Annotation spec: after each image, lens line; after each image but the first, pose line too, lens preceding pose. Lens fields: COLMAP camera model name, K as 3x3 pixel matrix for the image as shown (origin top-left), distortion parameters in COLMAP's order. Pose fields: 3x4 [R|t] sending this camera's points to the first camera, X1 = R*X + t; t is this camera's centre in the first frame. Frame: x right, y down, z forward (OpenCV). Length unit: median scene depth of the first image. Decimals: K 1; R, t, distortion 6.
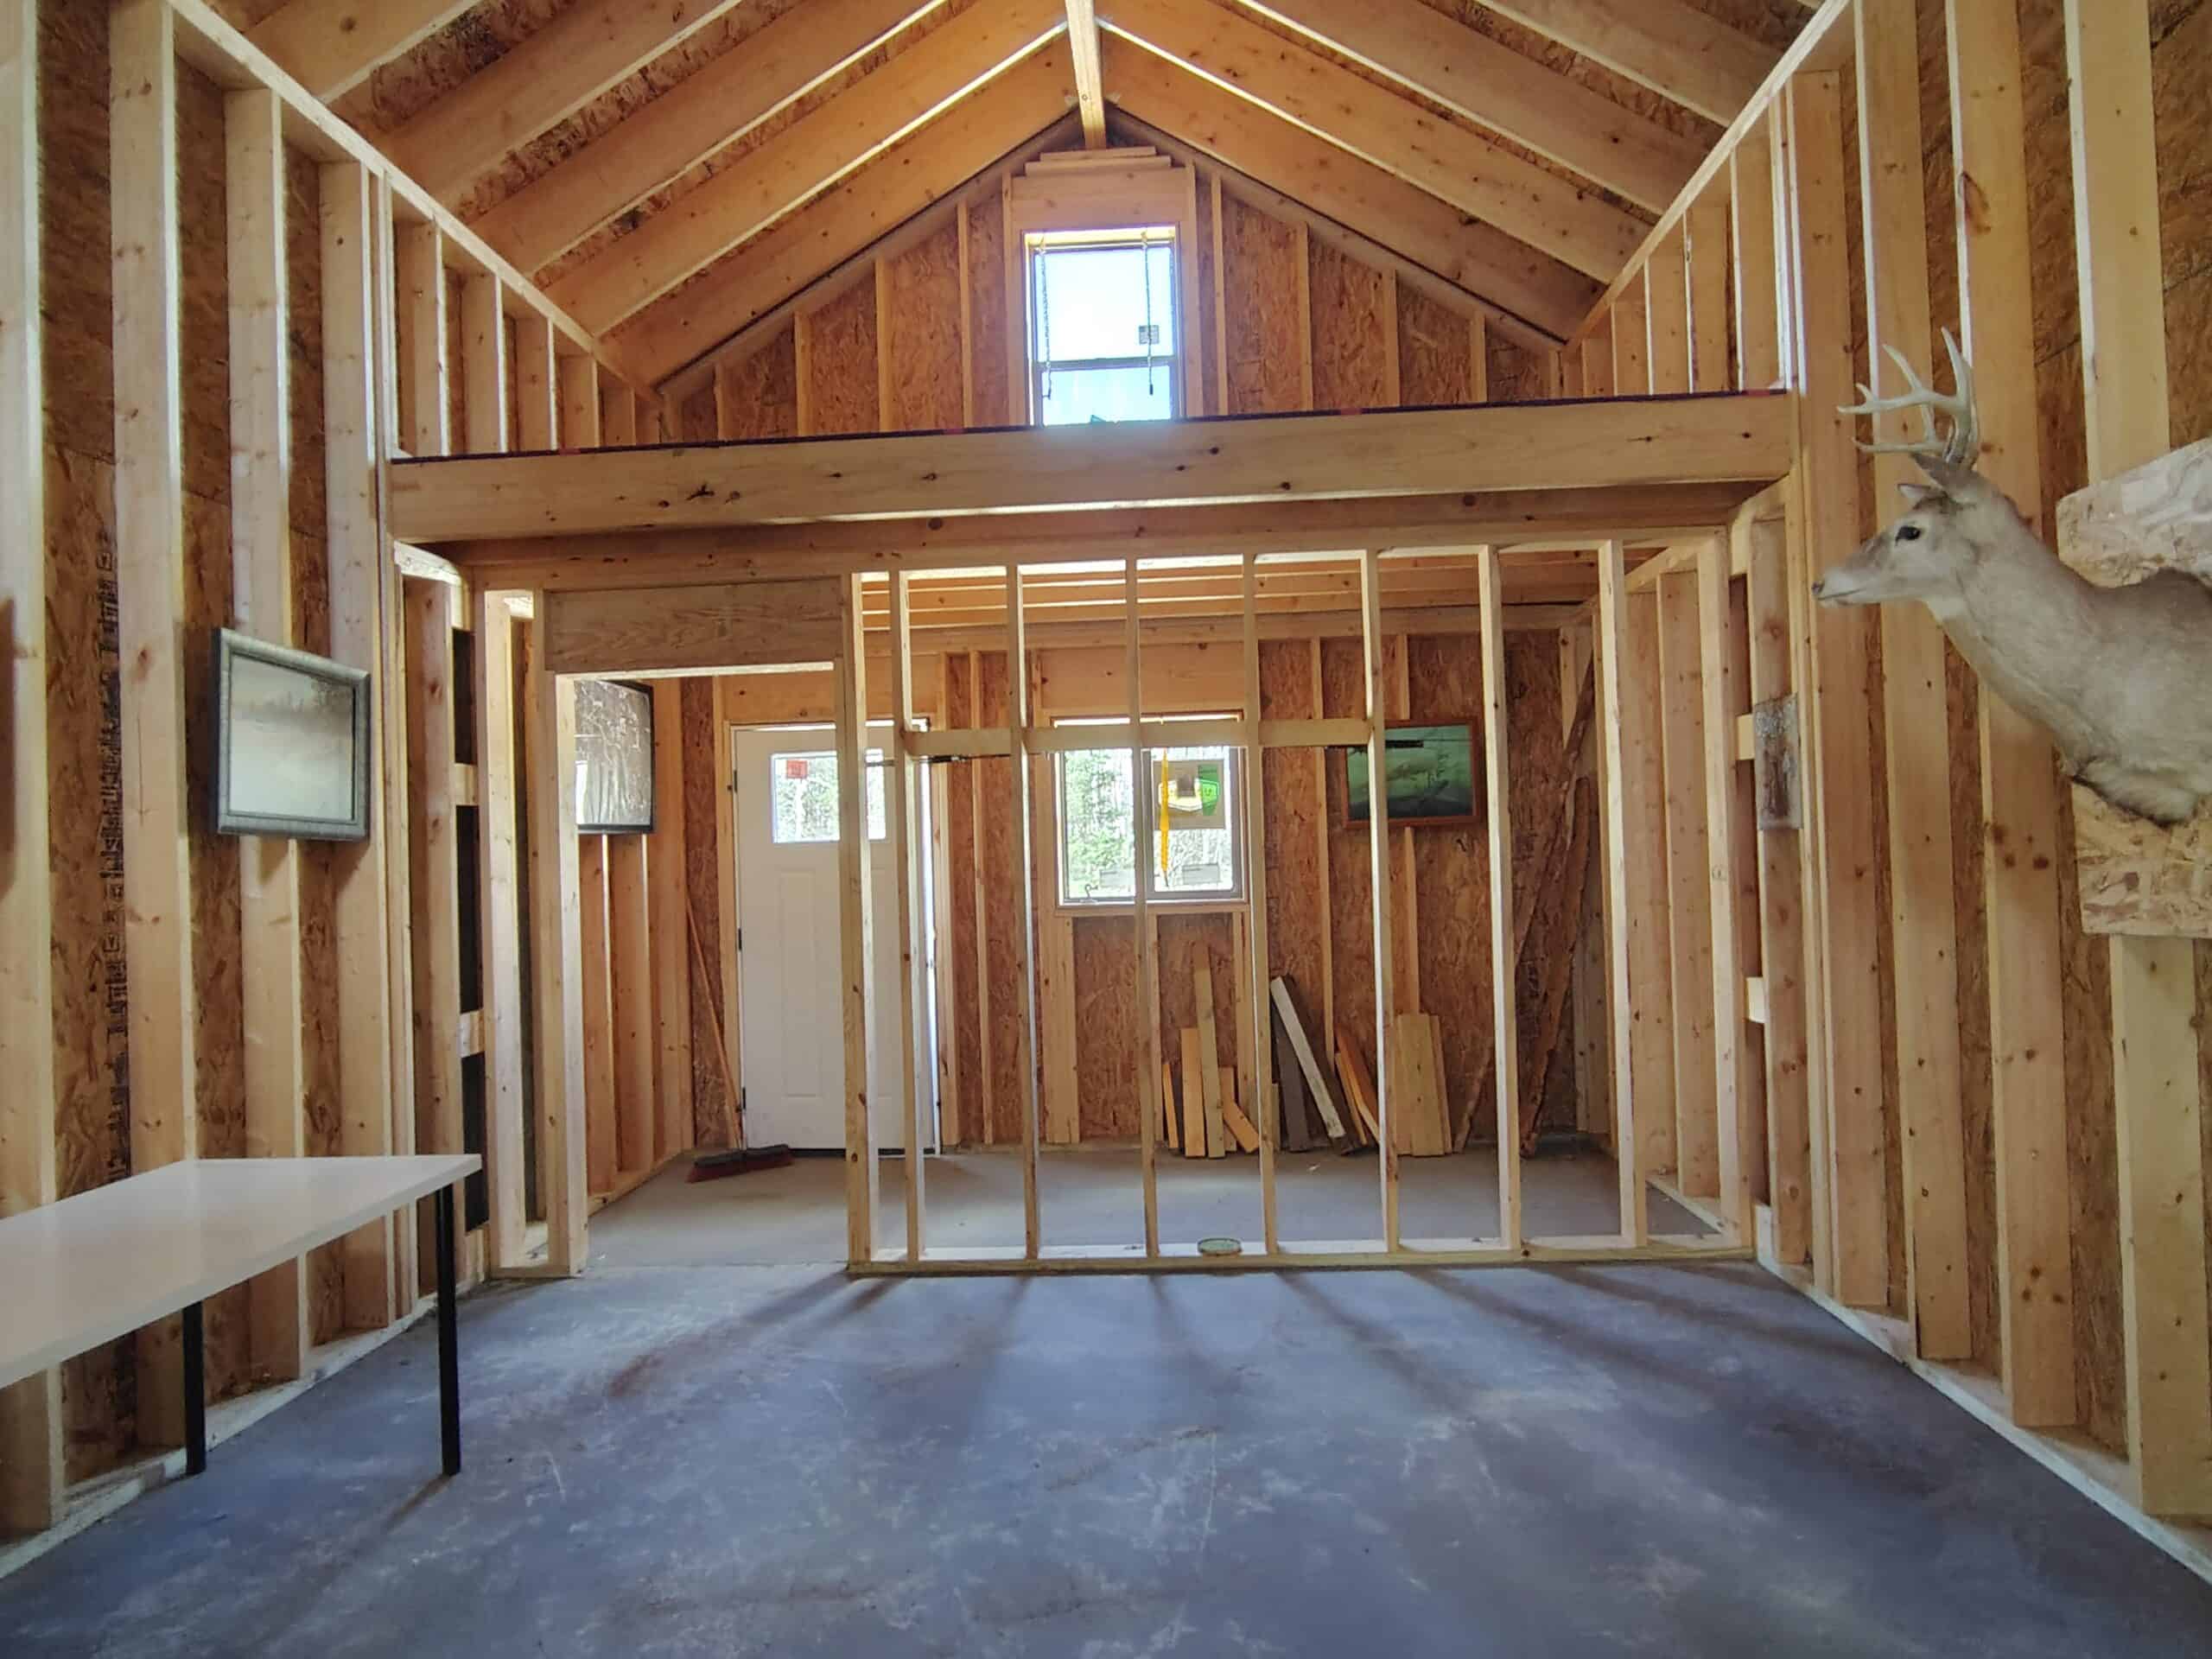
lens RADIAL K [[1368.5, 0, 1105.9], [0, 1368.5, 815.9], [0, 0, 1]] dist [-0.012653, 0.005383]
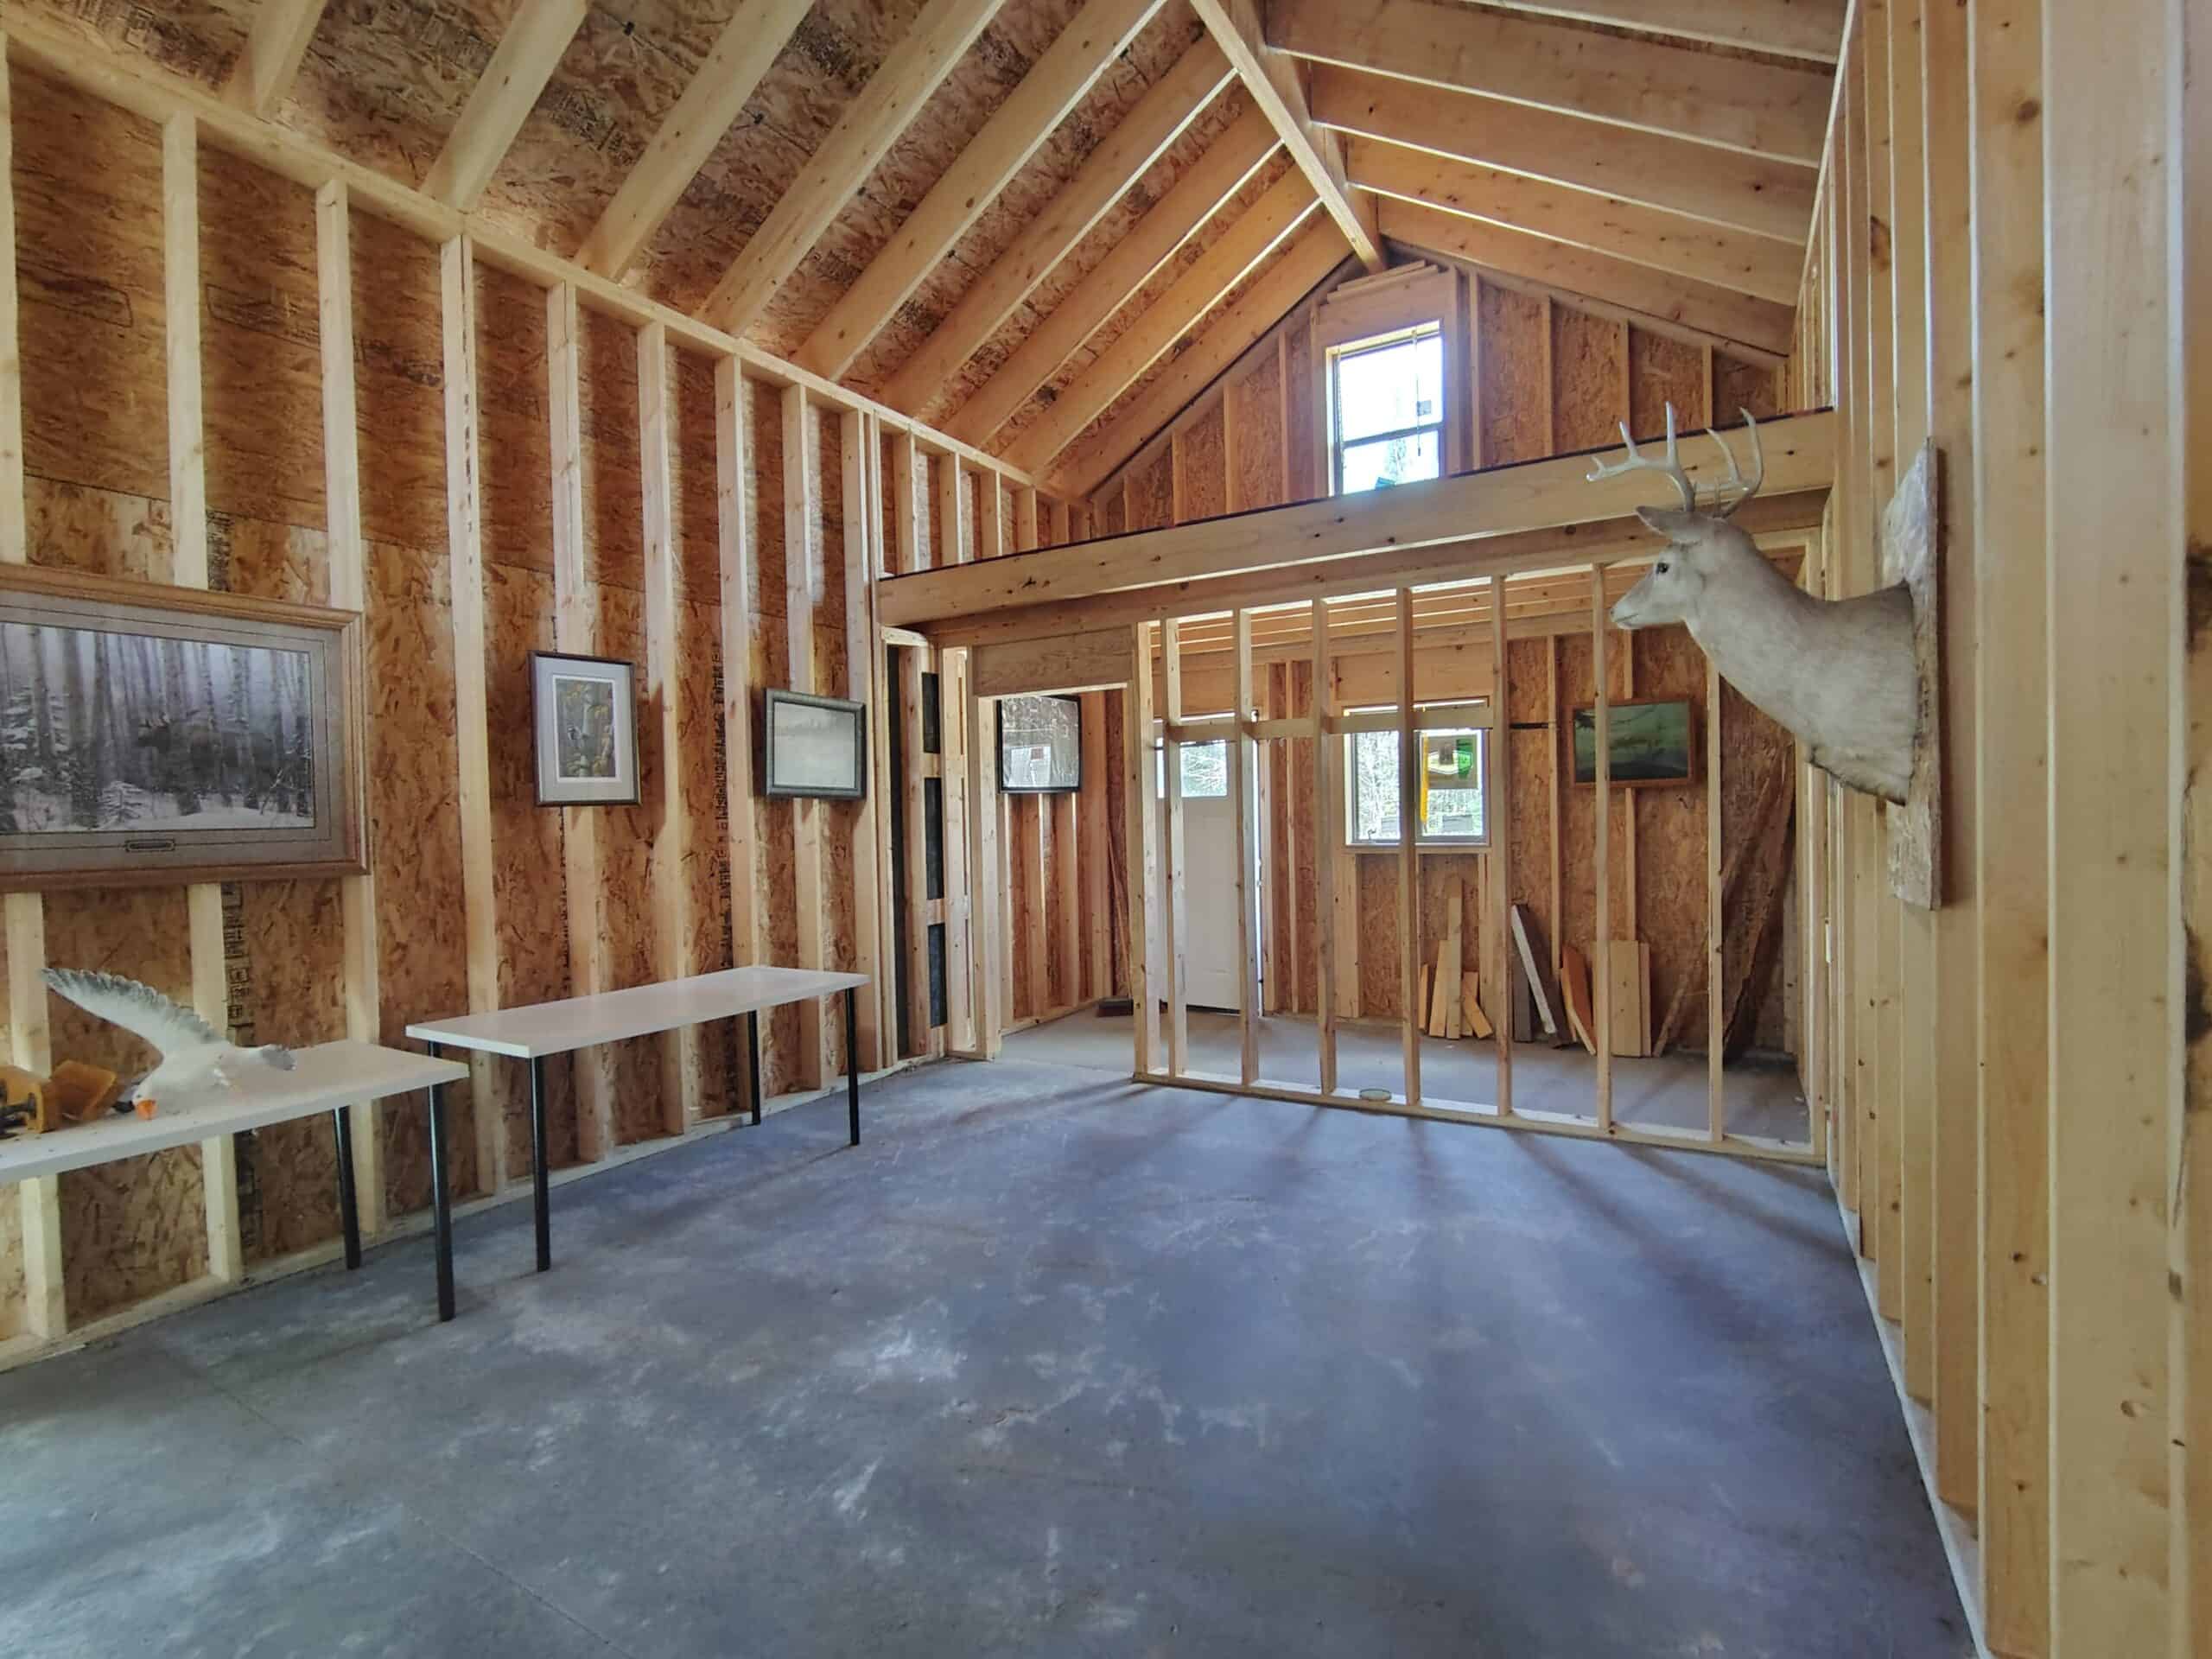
lens RADIAL K [[1044.0, 0, 1093.5], [0, 1044.0, 819.2], [0, 0, 1]] dist [-0.010524, 0.001884]
pose [[0.883412, 0.014394, -0.468376, 0.319693], [0.007839, 0.998934, 0.045484, -0.013625], [0.468531, -0.043853, 0.882358, -0.052261]]
